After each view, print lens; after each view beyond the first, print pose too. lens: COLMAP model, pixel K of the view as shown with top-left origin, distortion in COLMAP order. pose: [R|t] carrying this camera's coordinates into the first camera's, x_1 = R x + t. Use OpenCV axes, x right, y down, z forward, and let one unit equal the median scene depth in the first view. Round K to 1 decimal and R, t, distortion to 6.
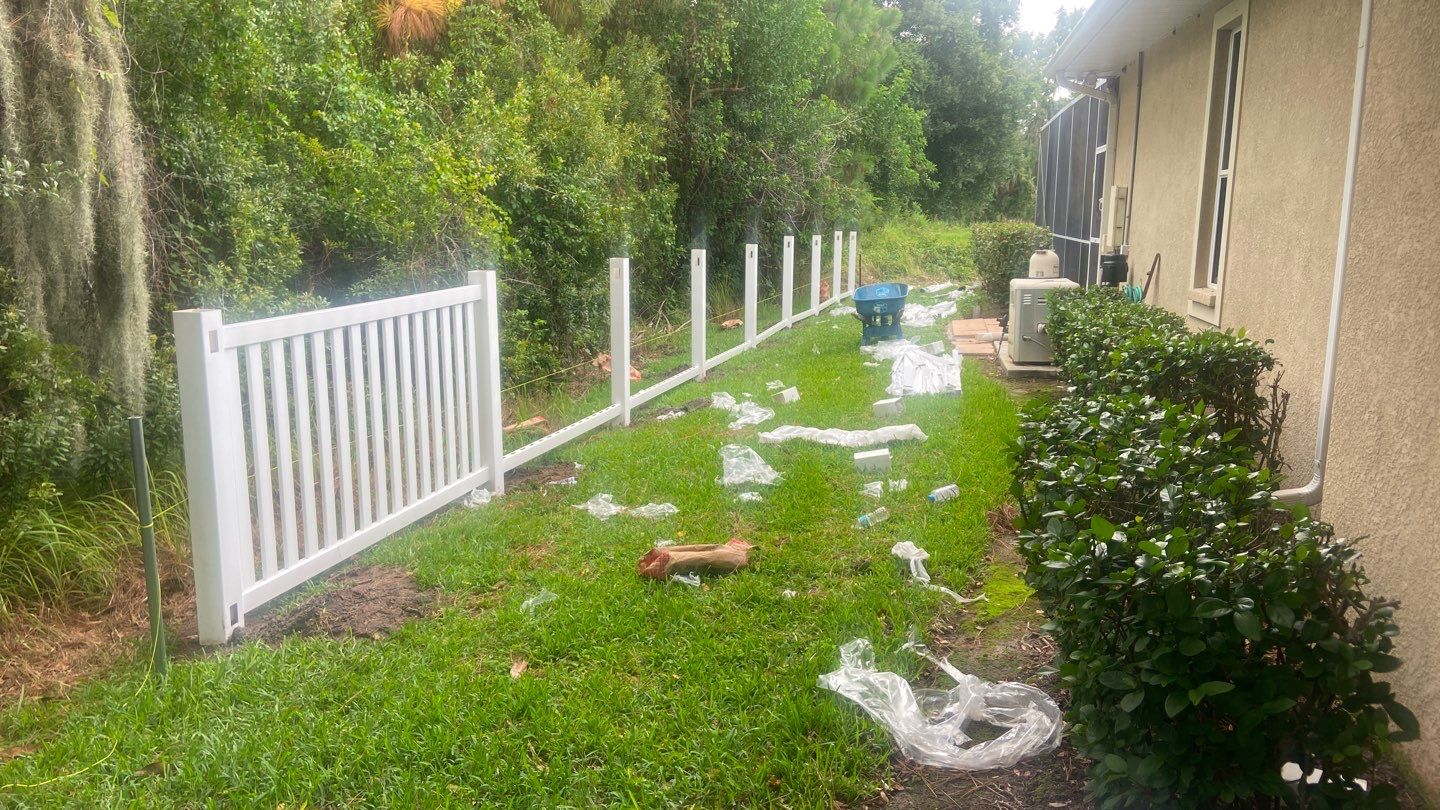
lens RADIAL K [[1085.0, 0, 711.9], [0, 1085.0, 407.1], [0, 0, 1]] dist [0.117875, -0.154410]
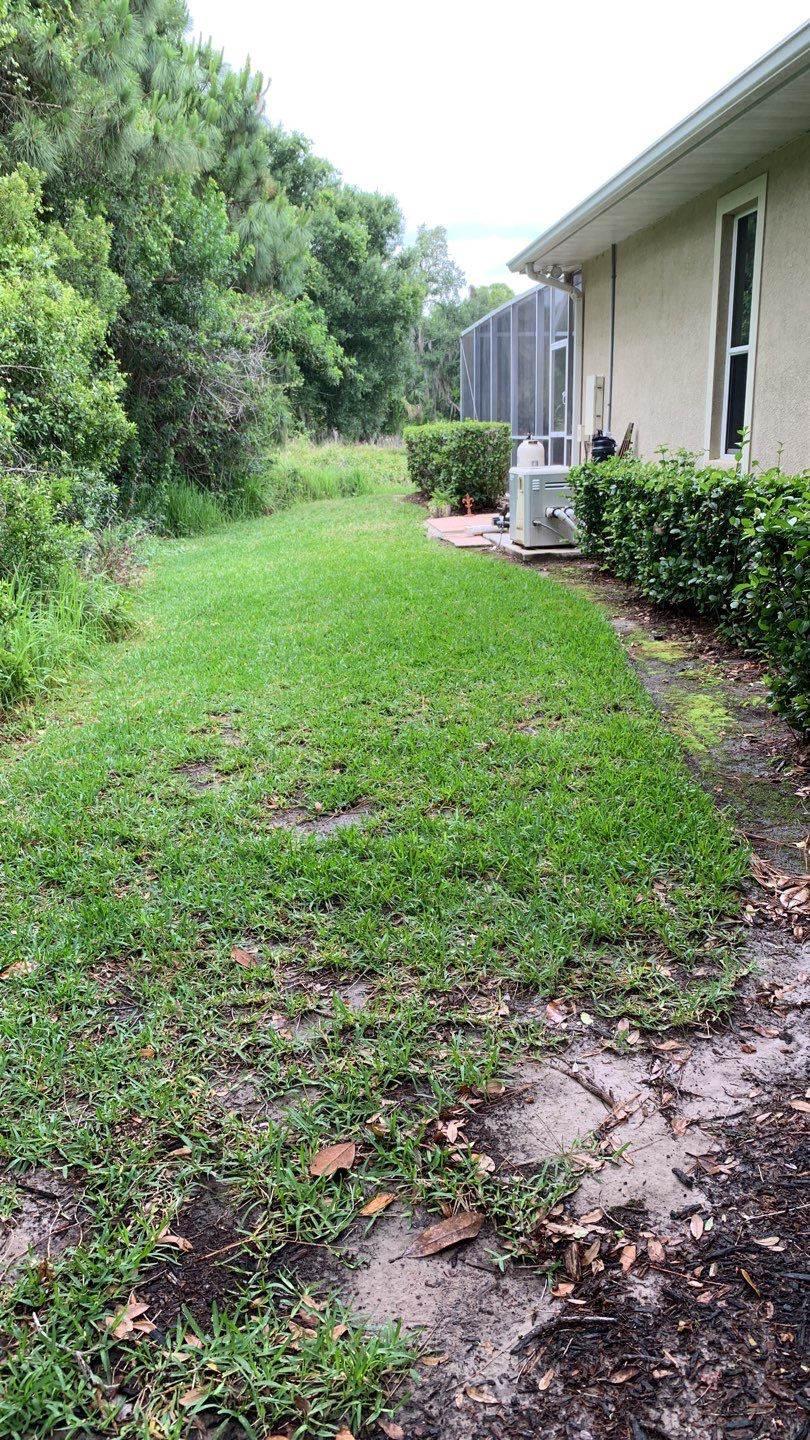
lens RADIAL K [[1116.5, 0, 398.5], [0, 1116.5, 732.7], [0, 0, 1]] dist [-0.003092, -0.011282]
pose [[0.958898, -0.092205, 0.268353, -0.158622], [0.070078, 0.993390, 0.090918, 0.033125], [-0.274962, -0.068376, 0.959021, 0.016503]]
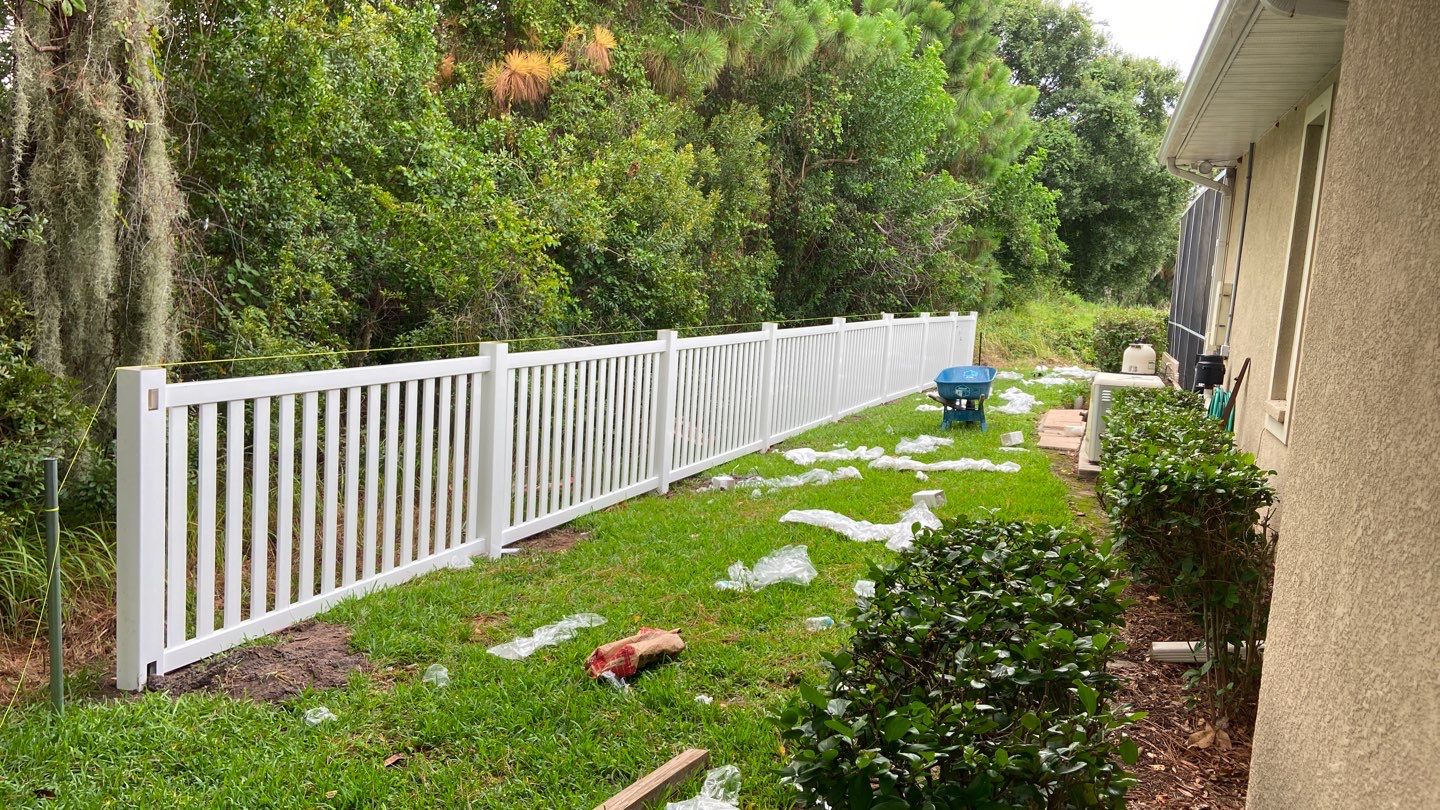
lens RADIAL K [[1085.0, 0, 718.6], [0, 1085.0, 406.3], [0, 0, 1]] dist [0.117875, -0.154410]
pose [[0.988630, 0.074904, -0.130382, 0.095242], [-0.082063, 0.995351, -0.050426, -0.016875], [0.125999, 0.060552, 0.990181, 0.030985]]
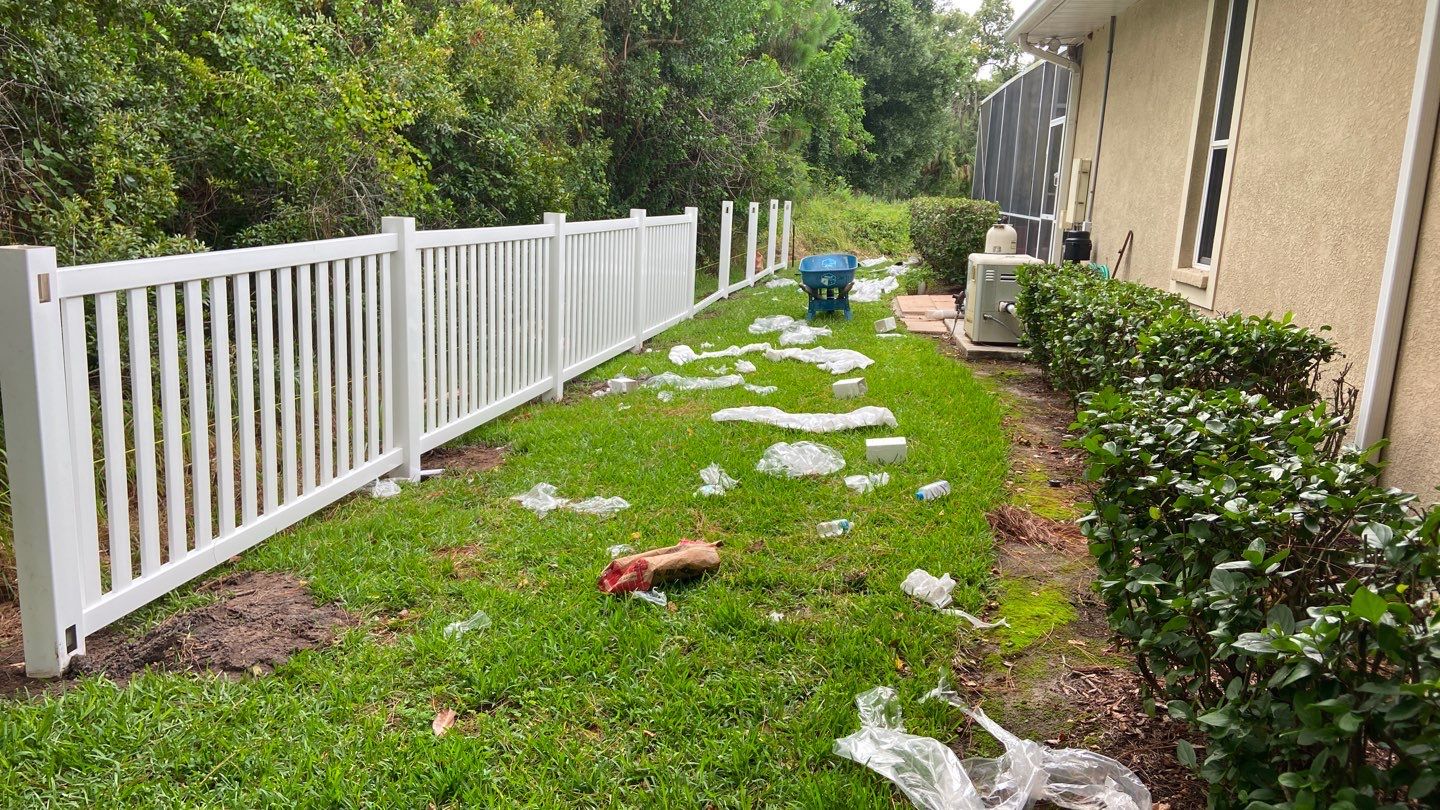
lens RADIAL K [[1085.0, 0, 720.2], [0, 1085.0, 410.8], [0, 0, 1]] dist [0.117875, -0.154410]
pose [[0.996020, 0.022741, 0.086181, -0.023618], [-0.025324, 0.999259, 0.028993, -0.004257], [-0.085458, -0.031060, 0.995858, 0.093905]]
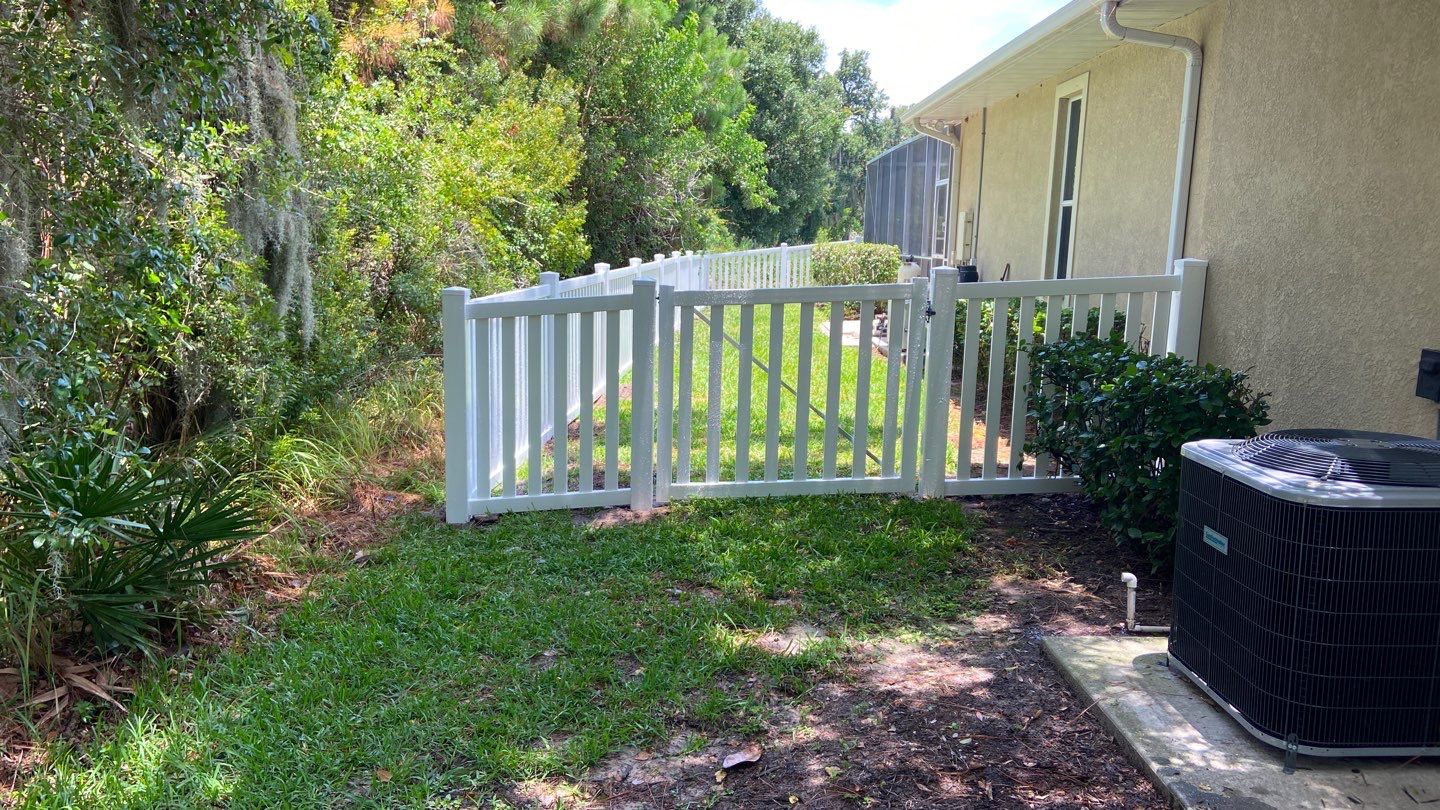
lens RADIAL K [[1085.0, 0, 717.9], [0, 1085.0, 413.5], [0, 0, 1]] dist [0.117875, -0.154410]
pose [[0.980416, -0.013769, 0.196455, -0.201426], [0.016494, 0.999789, -0.012240, 0.051097], [-0.196245, 0.015240, 0.980436, -0.213793]]
